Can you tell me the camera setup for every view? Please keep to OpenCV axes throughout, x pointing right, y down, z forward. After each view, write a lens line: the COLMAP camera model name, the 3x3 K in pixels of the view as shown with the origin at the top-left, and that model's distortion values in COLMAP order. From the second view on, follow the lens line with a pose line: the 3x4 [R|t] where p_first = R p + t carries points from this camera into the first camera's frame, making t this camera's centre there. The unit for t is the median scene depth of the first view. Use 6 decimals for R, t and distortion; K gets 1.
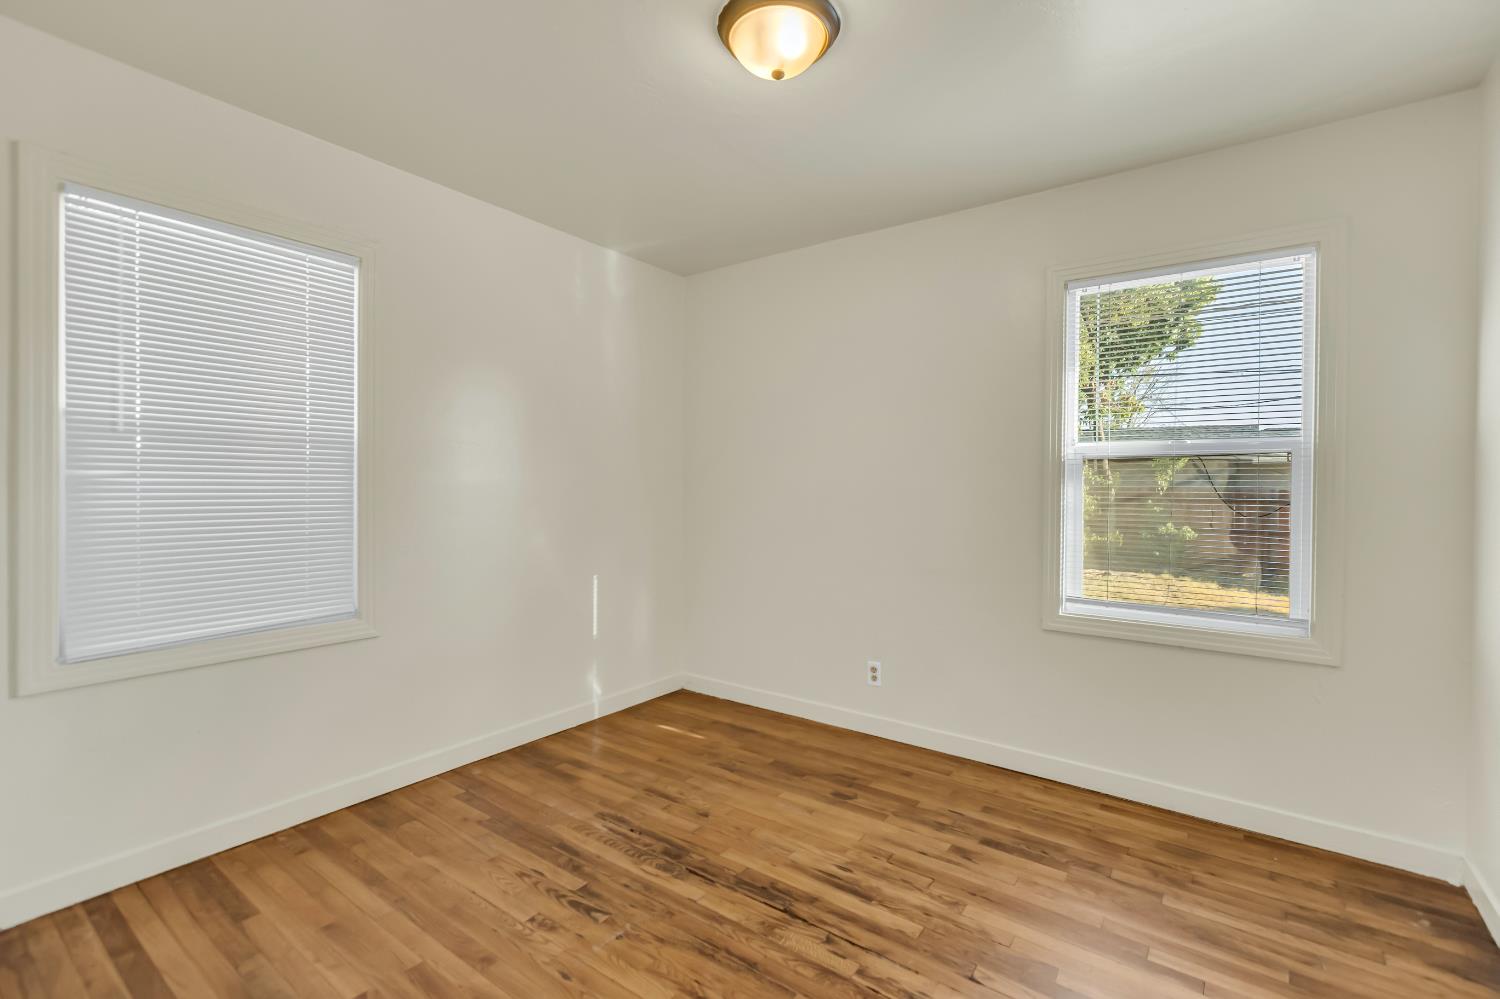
lens RADIAL K [[674.6, 0, 749.3], [0, 674.6, 491.7], [0, 0, 1]] dist [-0.000658, -0.000631]
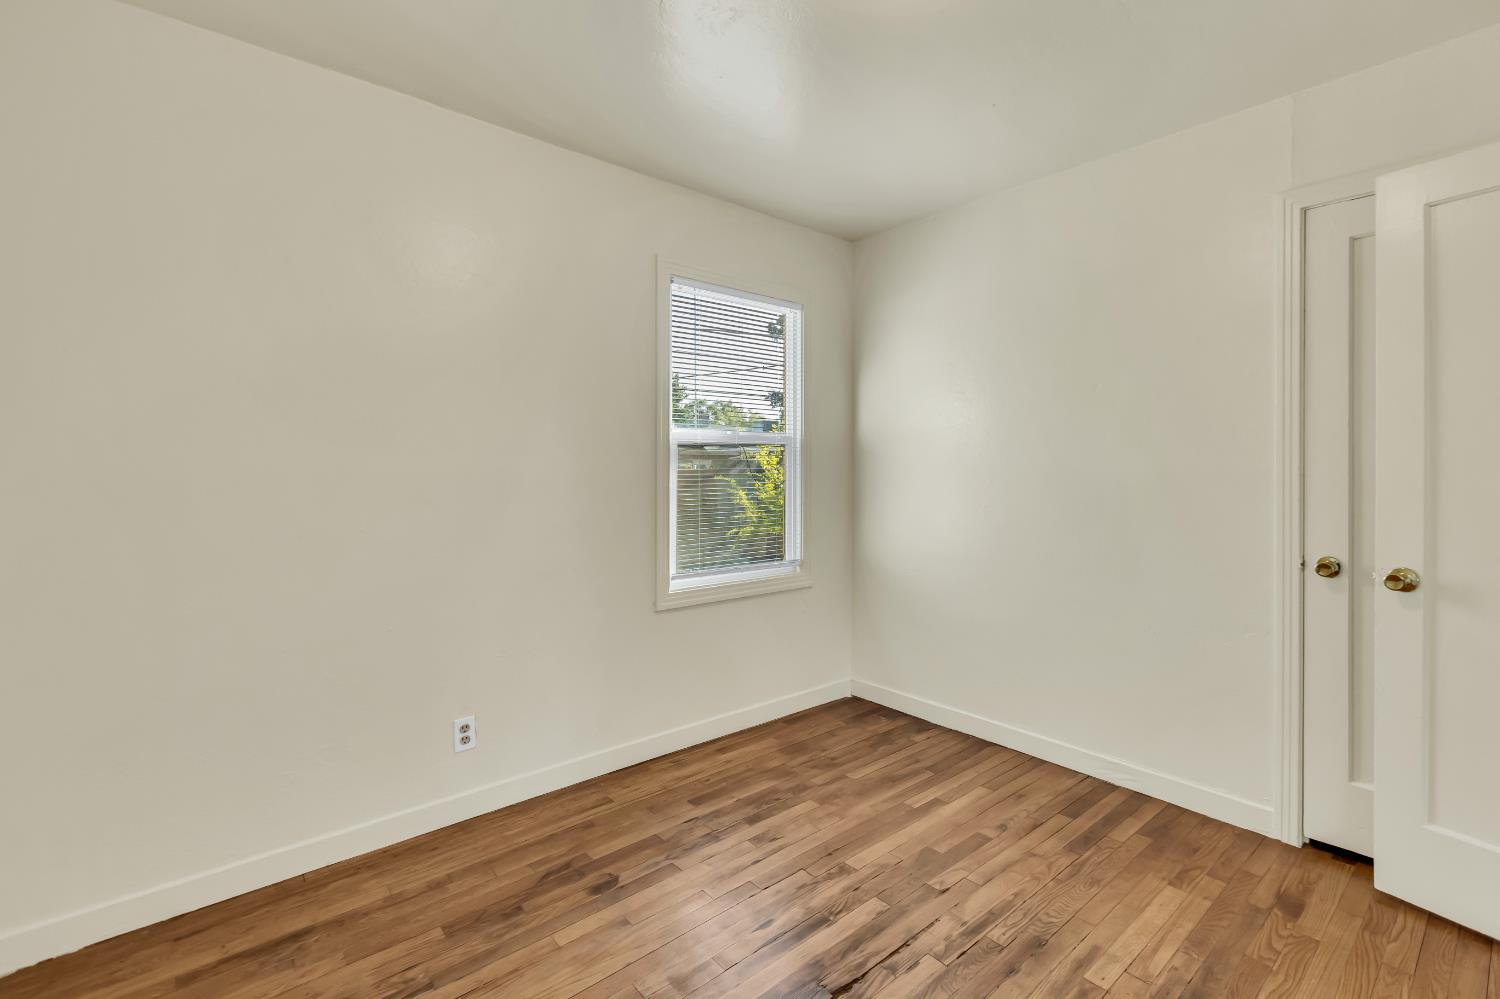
lens RADIAL K [[674.6, 0, 771.5], [0, 674.6, 469.6], [0, 0, 1]] dist [-0.000658, -0.000631]
pose [[0.207607, -0.010504, 0.978156, -0.595134], [0.010124, 0.999912, 0.008589, -0.018662], [-0.978160, 0.008120, 0.207695, 0.707947]]
